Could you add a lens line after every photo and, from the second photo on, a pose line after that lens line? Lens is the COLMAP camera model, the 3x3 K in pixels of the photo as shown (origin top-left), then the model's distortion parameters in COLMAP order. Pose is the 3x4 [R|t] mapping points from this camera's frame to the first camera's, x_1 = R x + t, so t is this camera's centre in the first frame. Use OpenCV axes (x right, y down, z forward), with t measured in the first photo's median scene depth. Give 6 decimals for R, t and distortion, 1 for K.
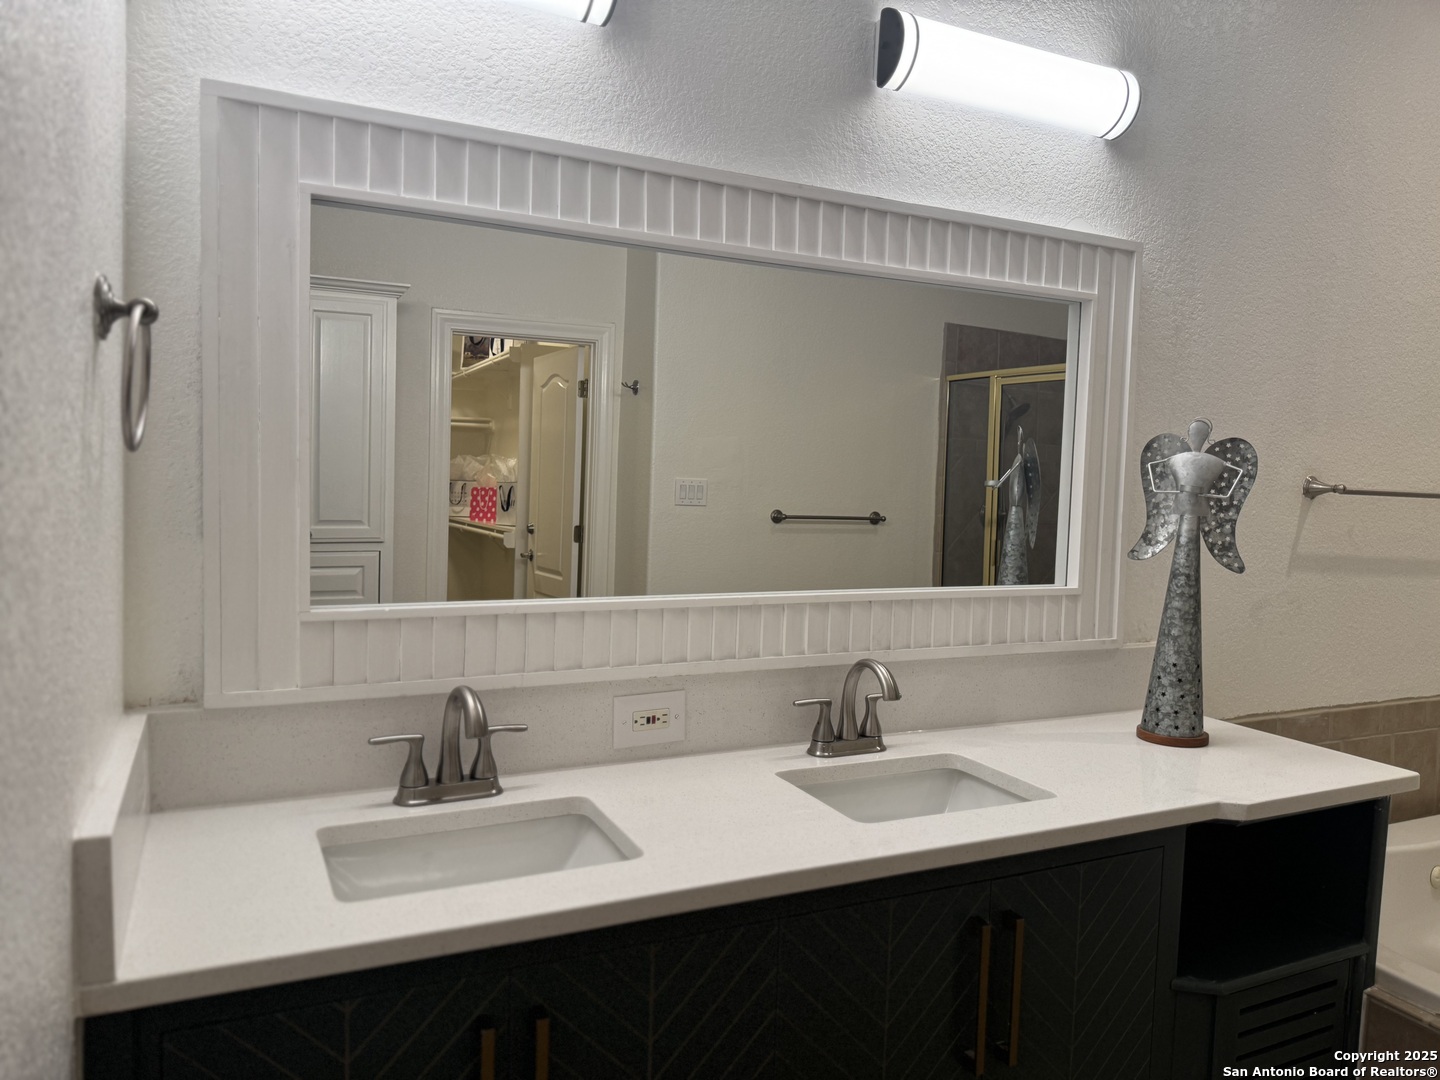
lens RADIAL K [[1018.2, 0, 715.3], [0, 1018.2, 542.9], [0, 0, 1]] dist [0.058474, -0.087452]
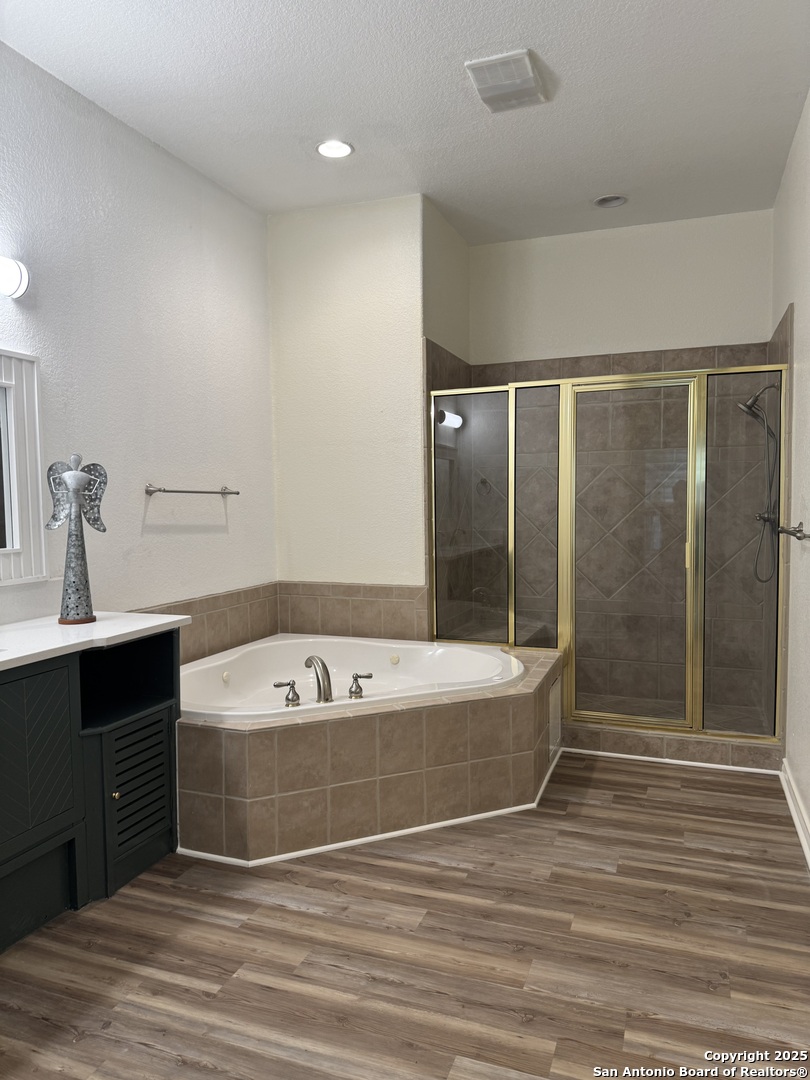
lens RADIAL K [[763.7, 0, 399.3], [0, 763.7, 542.2], [0, 0, 1]] dist [0.058474, -0.087452]
pose [[0.727247, -0.078196, 0.681907, -0.084754], [0.081201, 0.996314, 0.027650, 0.053992], [-0.681556, 0.035263, 0.730916, -0.463804]]
